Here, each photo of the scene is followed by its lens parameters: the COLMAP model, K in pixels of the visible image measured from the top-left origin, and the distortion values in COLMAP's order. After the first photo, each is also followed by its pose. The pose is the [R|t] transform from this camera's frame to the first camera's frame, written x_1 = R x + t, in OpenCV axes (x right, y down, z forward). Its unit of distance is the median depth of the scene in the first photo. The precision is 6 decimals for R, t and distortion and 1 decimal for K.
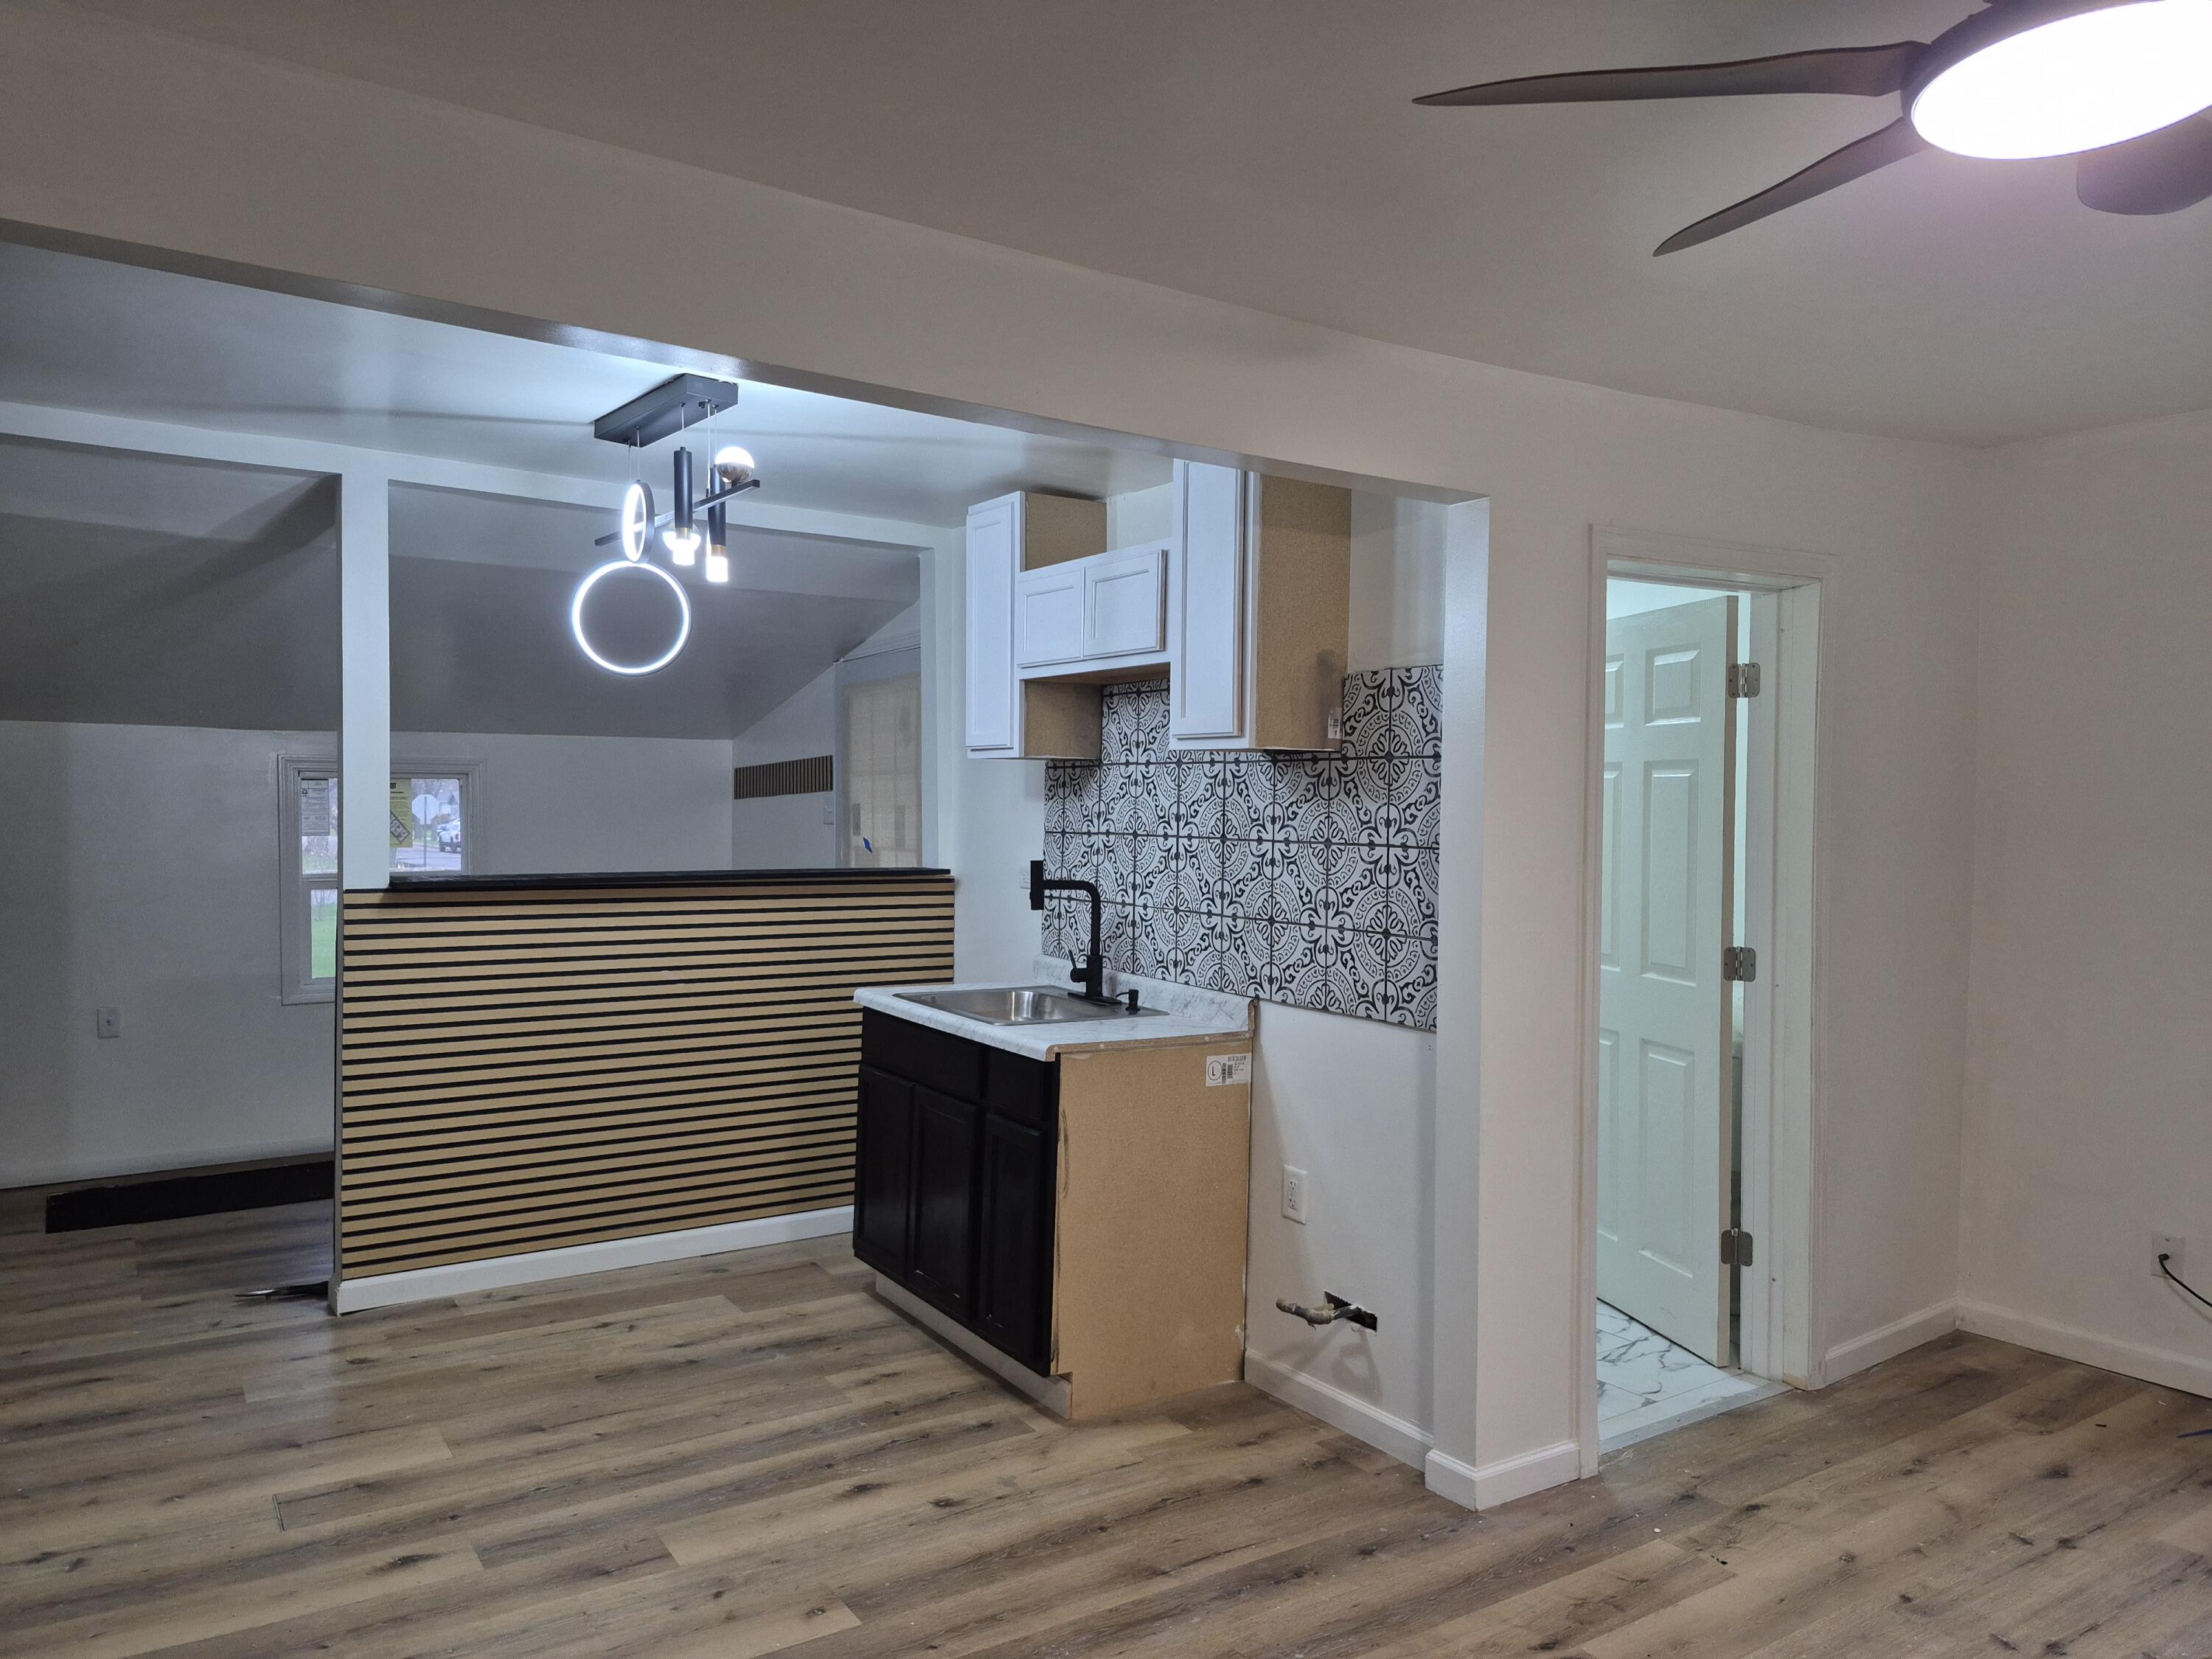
lens RADIAL K [[1457.9, 0, 1106.0], [0, 1457.9, 829.5], [0, 0, 1]] dist [-0.090582, 0.002882]
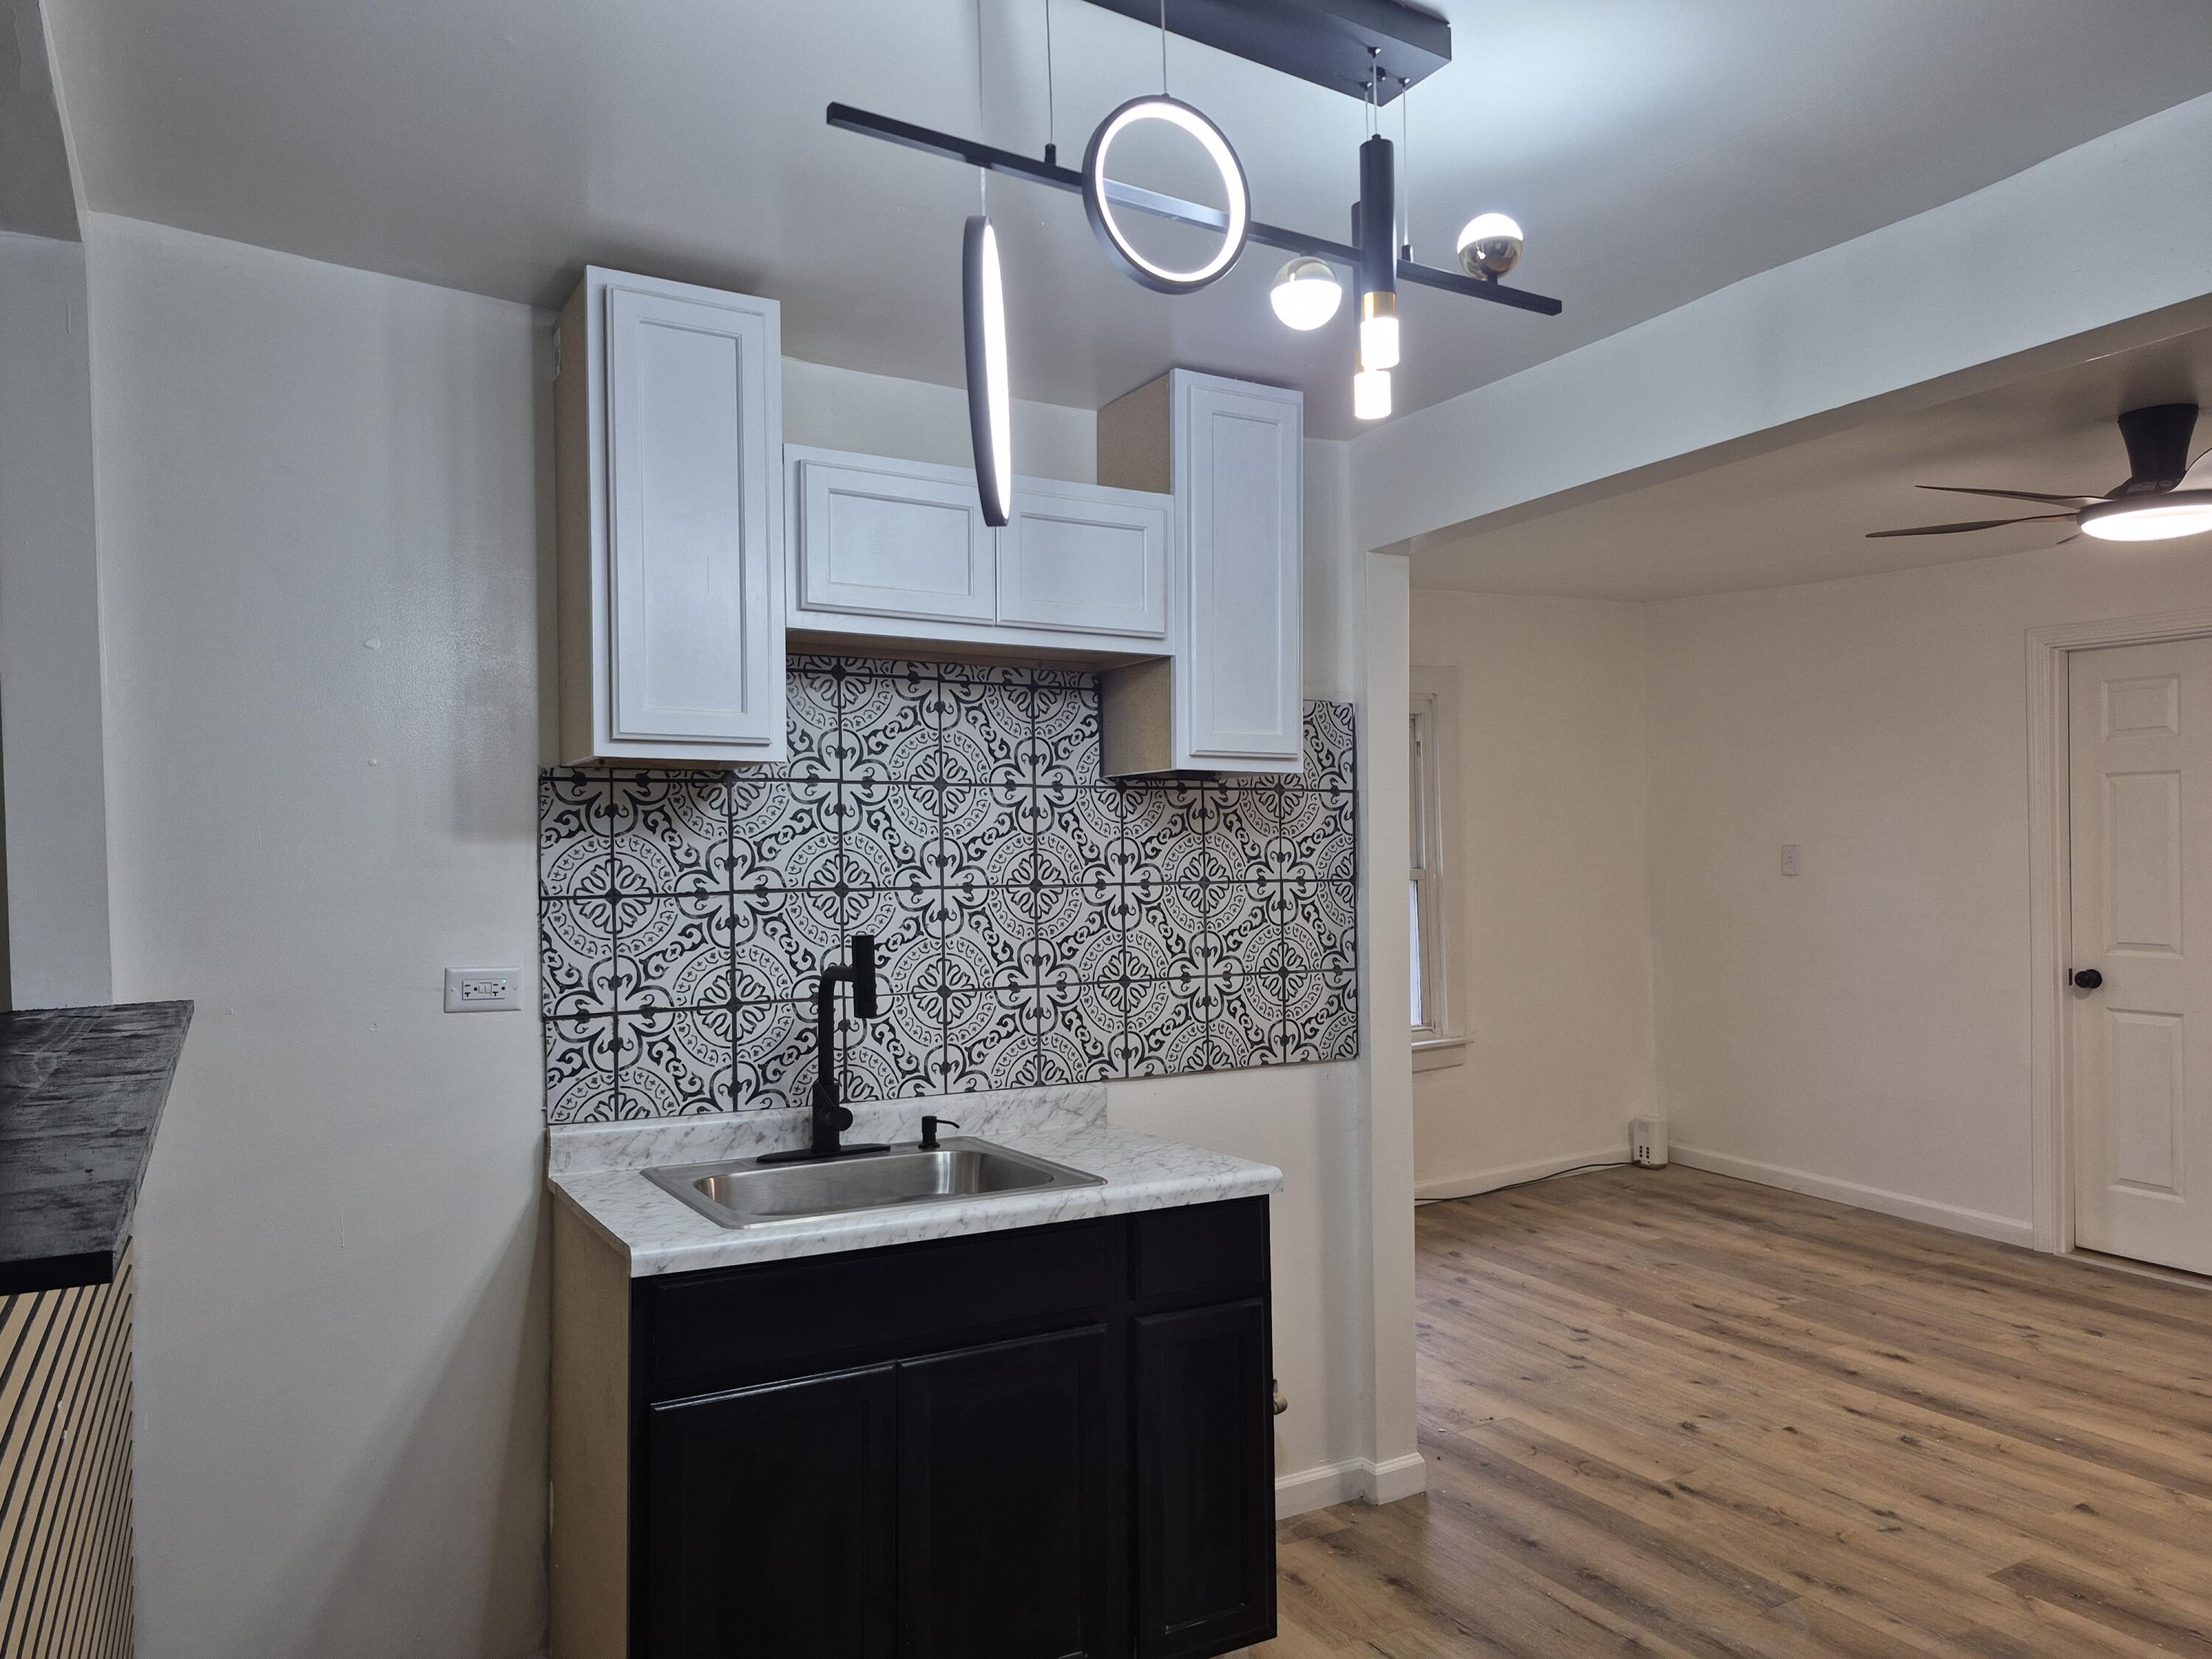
lens RADIAL K [[1521.8, 0, 1106.0], [0, 1521.8, 829.5], [0, 0, 1]] dist [0.001537, 0.005359]
pose [[0.063667, -0.010441, 0.997917, -0.782062], [0.019195, 0.999773, 0.009236, -0.032821], [-0.997787, 0.018567, 0.063853, 1.000088]]
